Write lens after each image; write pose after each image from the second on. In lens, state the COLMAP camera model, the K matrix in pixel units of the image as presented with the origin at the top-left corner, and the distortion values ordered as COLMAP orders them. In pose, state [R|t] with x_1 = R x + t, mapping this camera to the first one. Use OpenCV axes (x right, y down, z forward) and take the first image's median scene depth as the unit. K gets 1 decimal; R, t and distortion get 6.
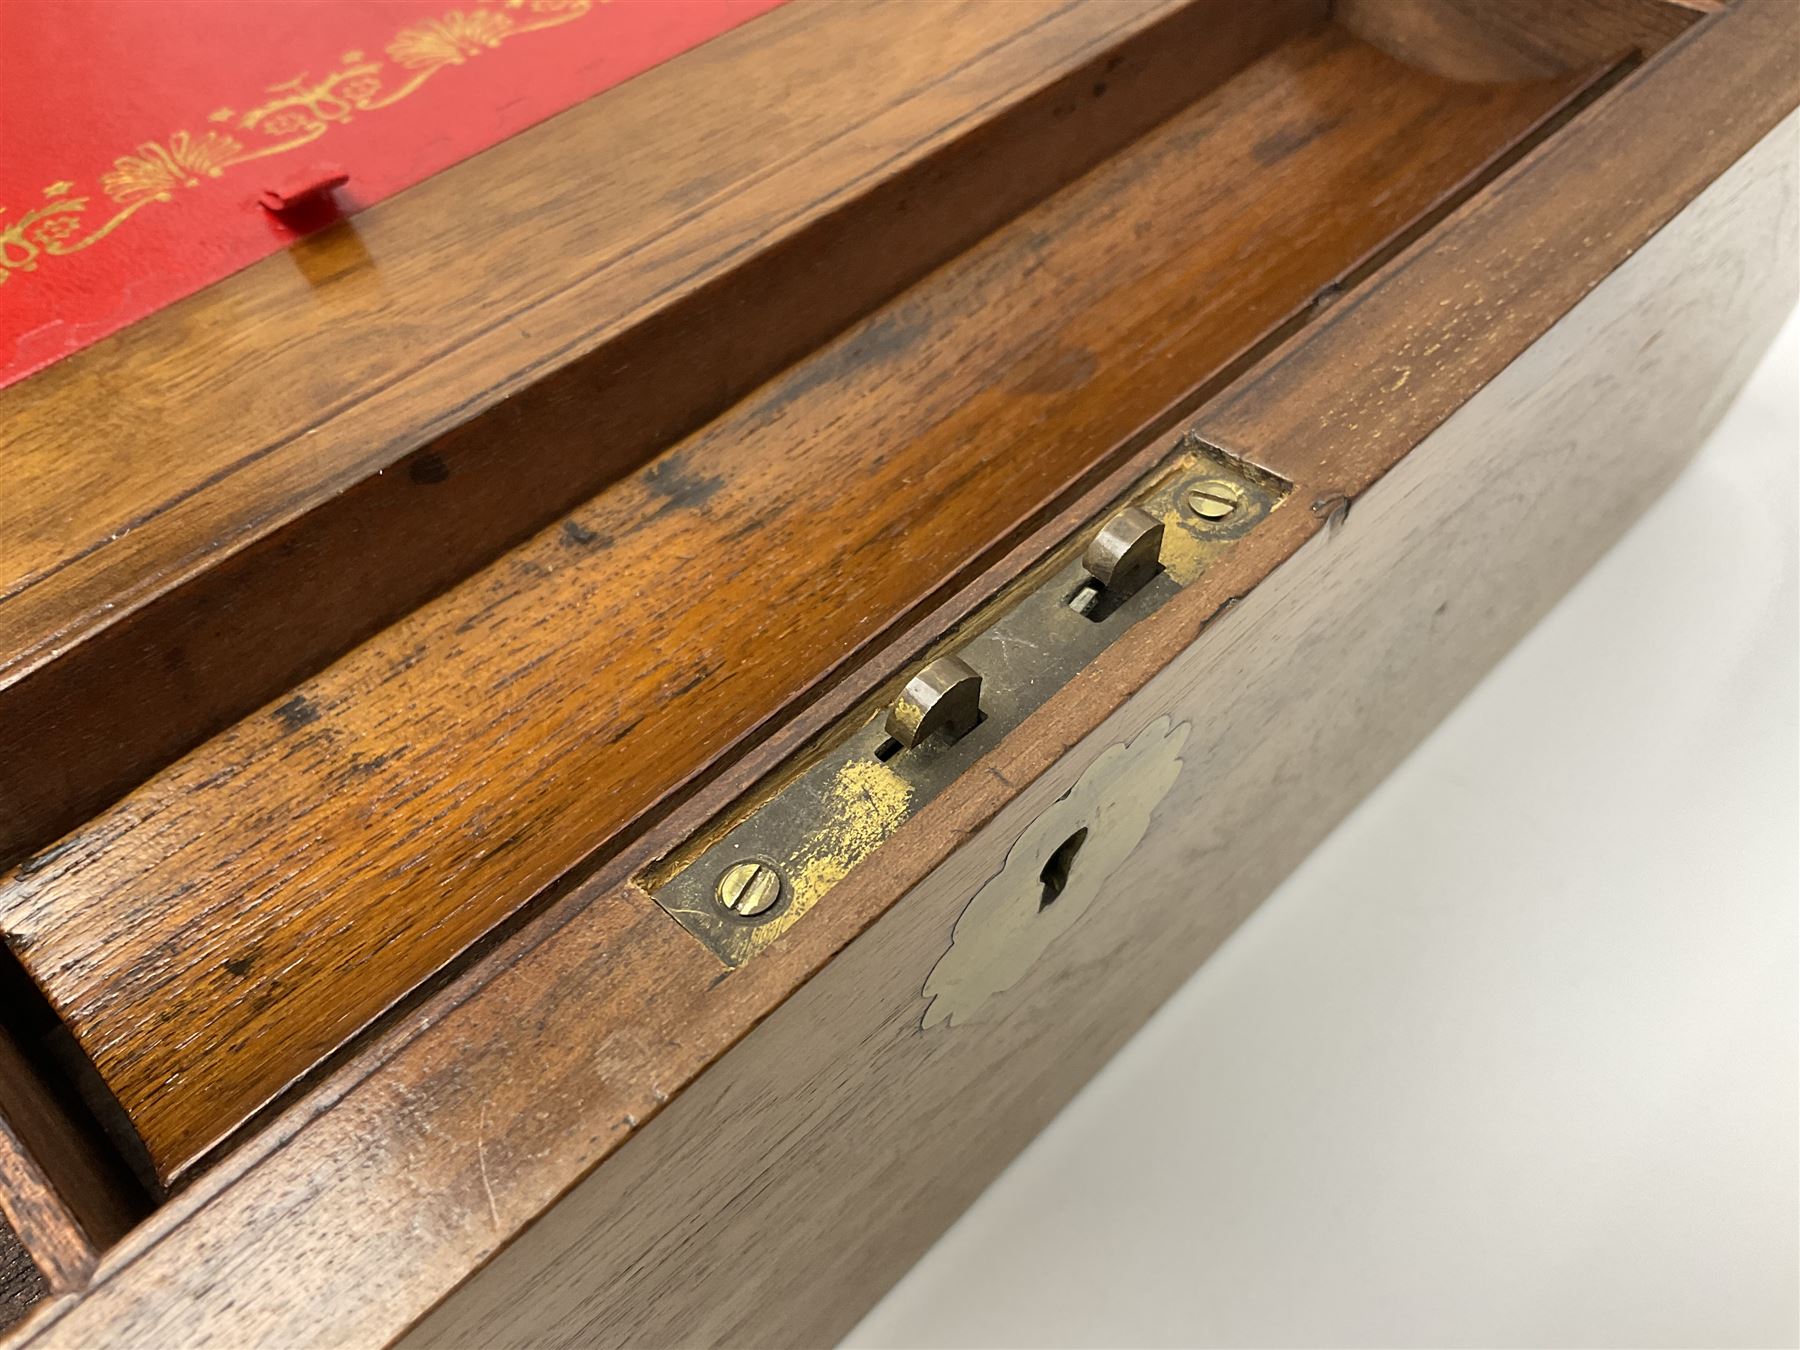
lens RADIAL K [[1494.9, 0, 899.6], [0, 1494.9, 671.1], [0, 0, 1]] dist [0.134002, -0.322585]
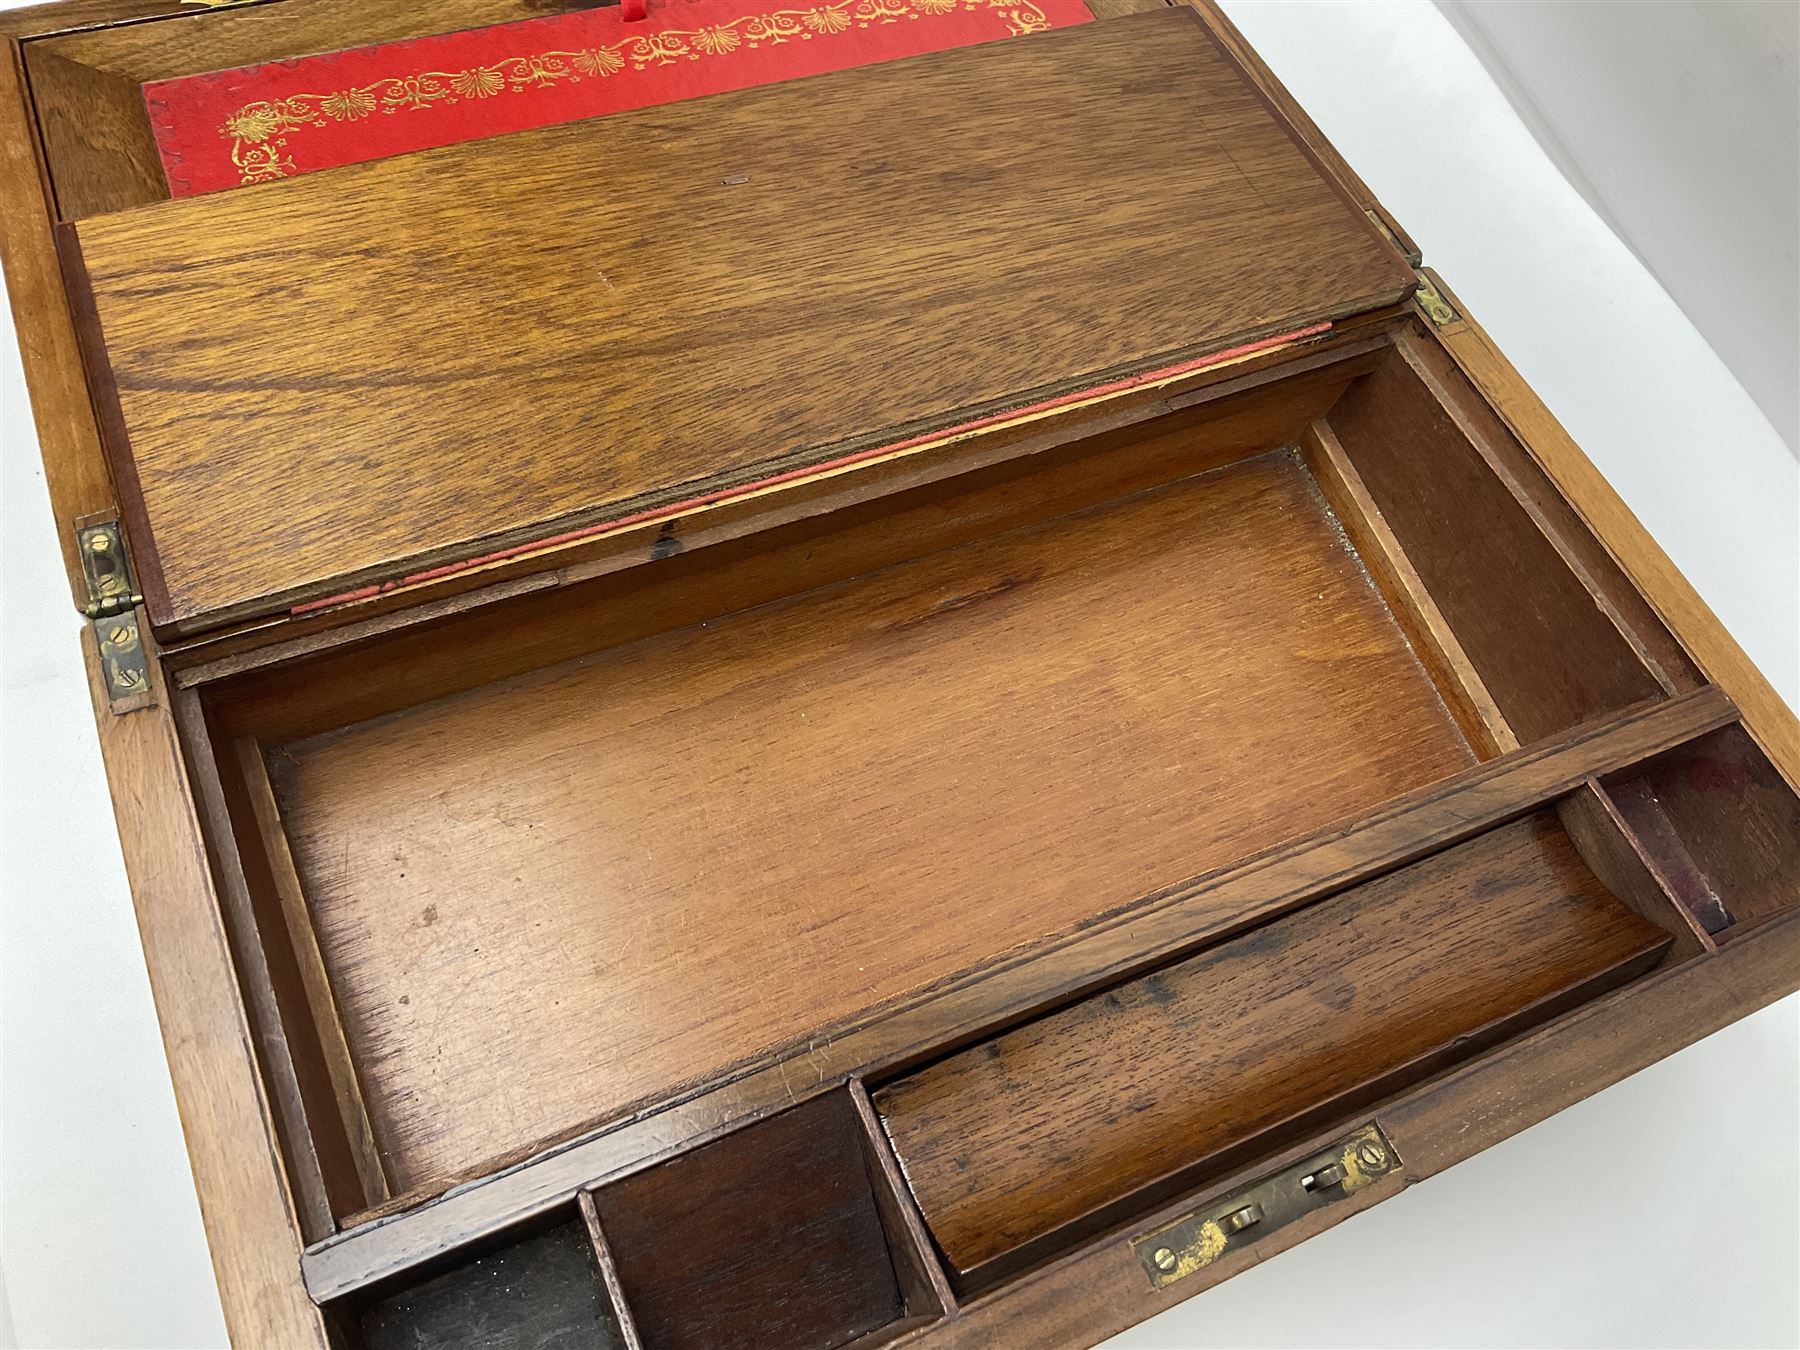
lens RADIAL K [[1494.9, 0, 899.6], [0, 1494.9, 671.1], [0, 0, 1]] dist [0.134002, -0.322585]
pose [[0.918111, 0.396019, -0.015523, -0.814413], [-0.384800, 0.900108, 0.204290, -1.073360], [0.094875, -0.181587, 0.978787, -1.451426]]
